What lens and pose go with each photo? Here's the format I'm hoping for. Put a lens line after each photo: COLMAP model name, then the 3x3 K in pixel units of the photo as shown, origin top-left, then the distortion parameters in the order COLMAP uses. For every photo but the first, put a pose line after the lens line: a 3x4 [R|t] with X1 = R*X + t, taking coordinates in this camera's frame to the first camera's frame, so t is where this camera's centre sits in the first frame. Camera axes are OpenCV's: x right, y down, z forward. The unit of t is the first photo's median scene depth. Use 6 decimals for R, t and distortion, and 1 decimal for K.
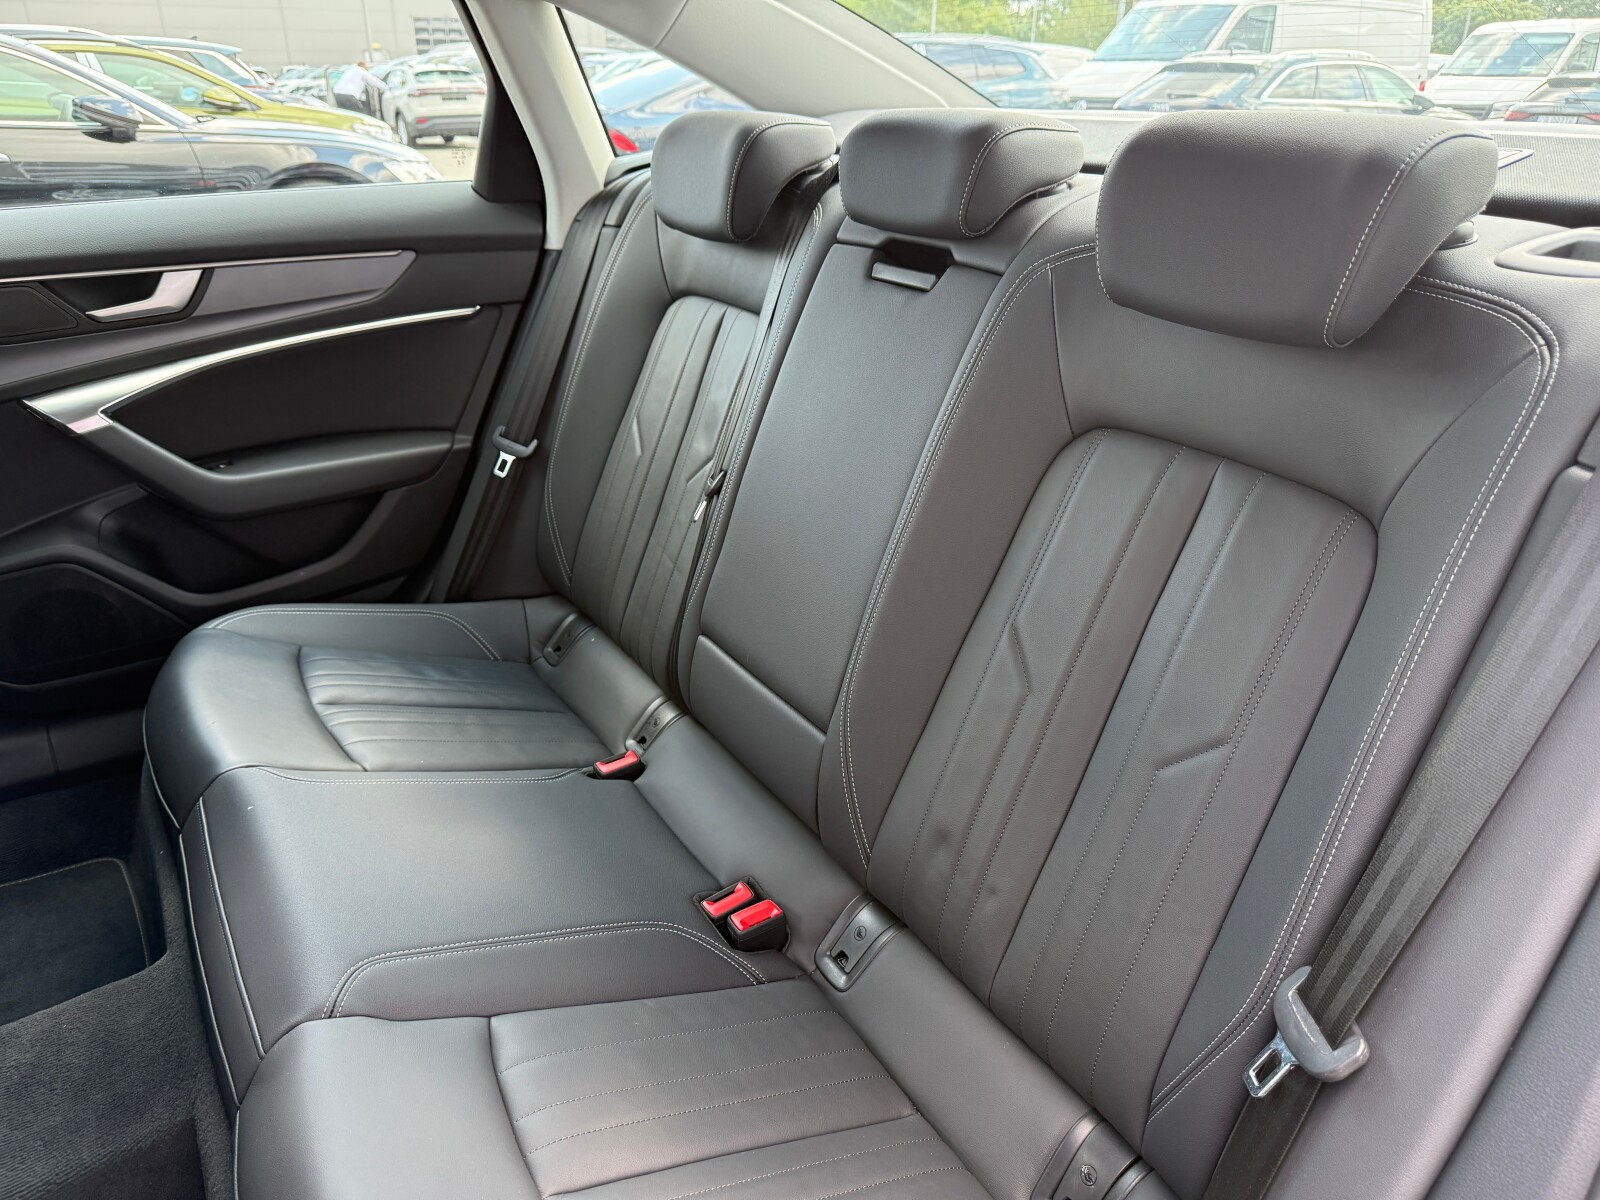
lens RADIAL K [[1148.2, 0, 795.5], [0, 1148.2, 608.6], [0, 0, 1]] dist [-0.009269, -0.012537]
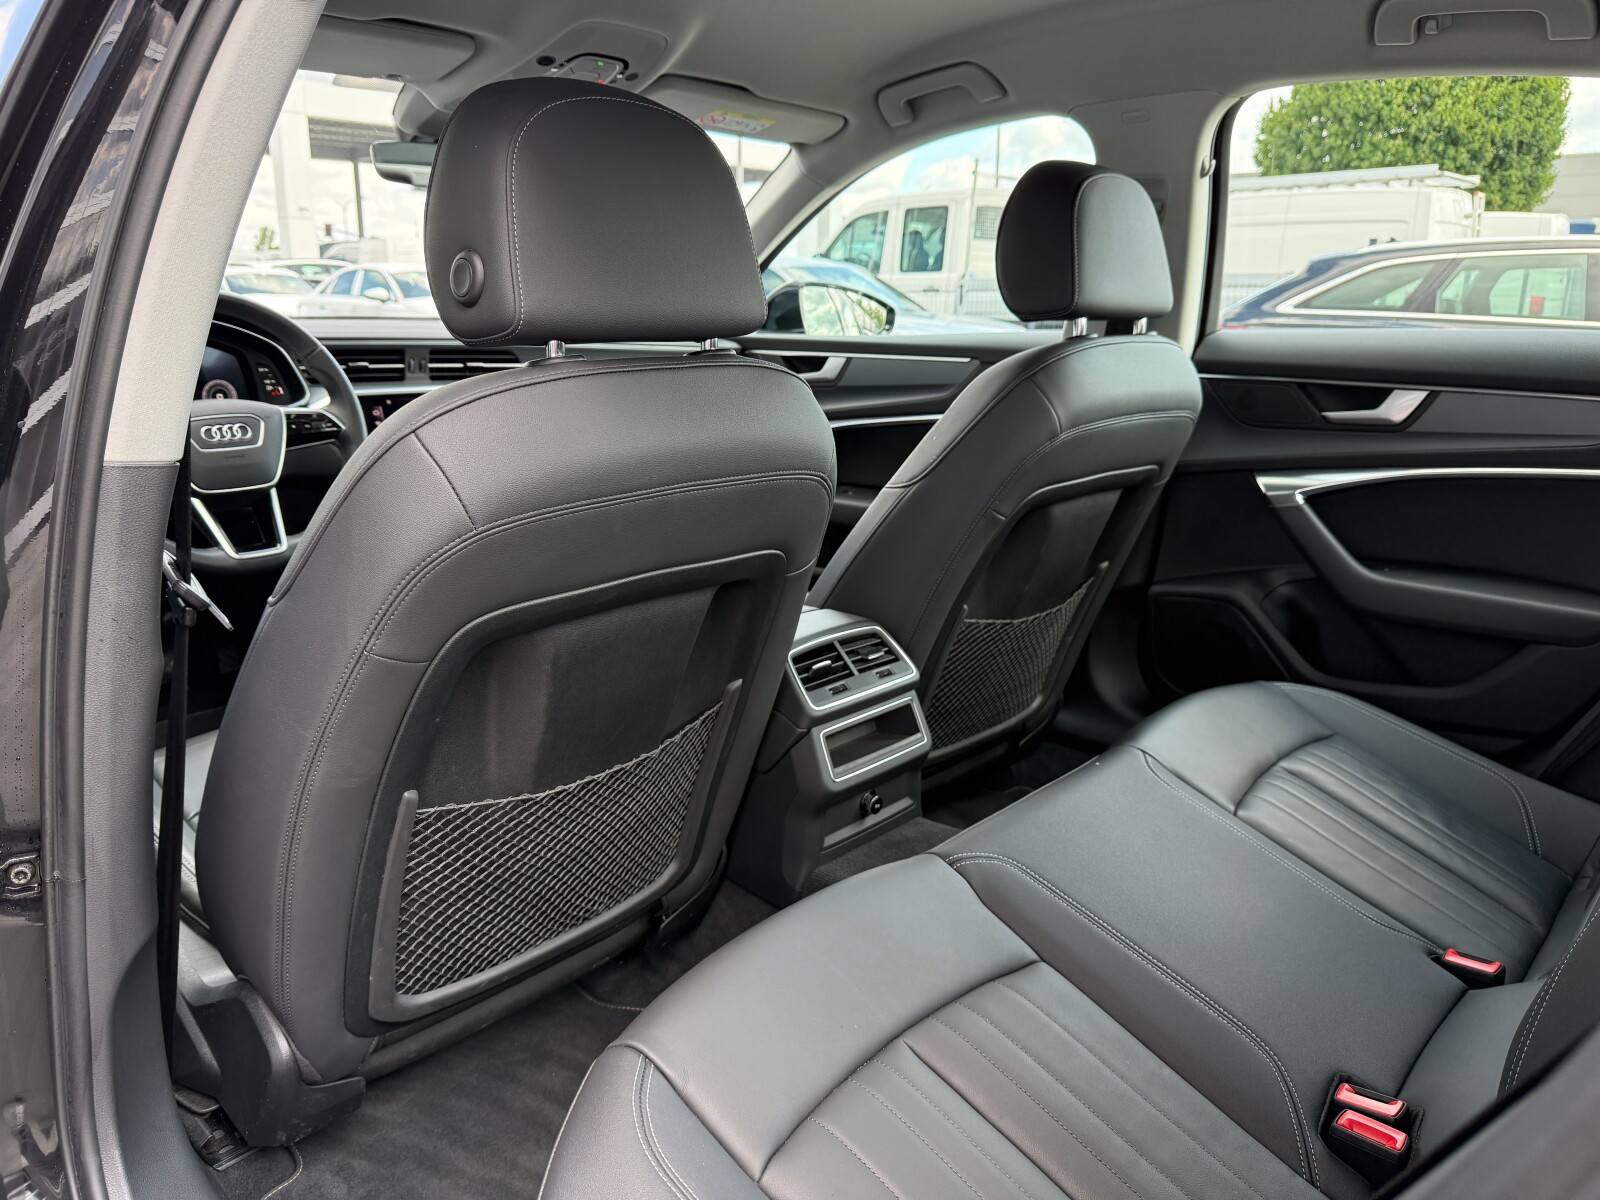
lens RADIAL K [[1103.6, 0, 781.2], [0, 1103.6, 598.5], [0, 0, 1]] dist [0.054151, -0.078212]
pose [[0.256325, 0.257494, -0.931662, 0.371512], [-0.420622, 0.897532, 0.132337, 0.000772], [0.870273, 0.357956, 0.338367, 0.173821]]
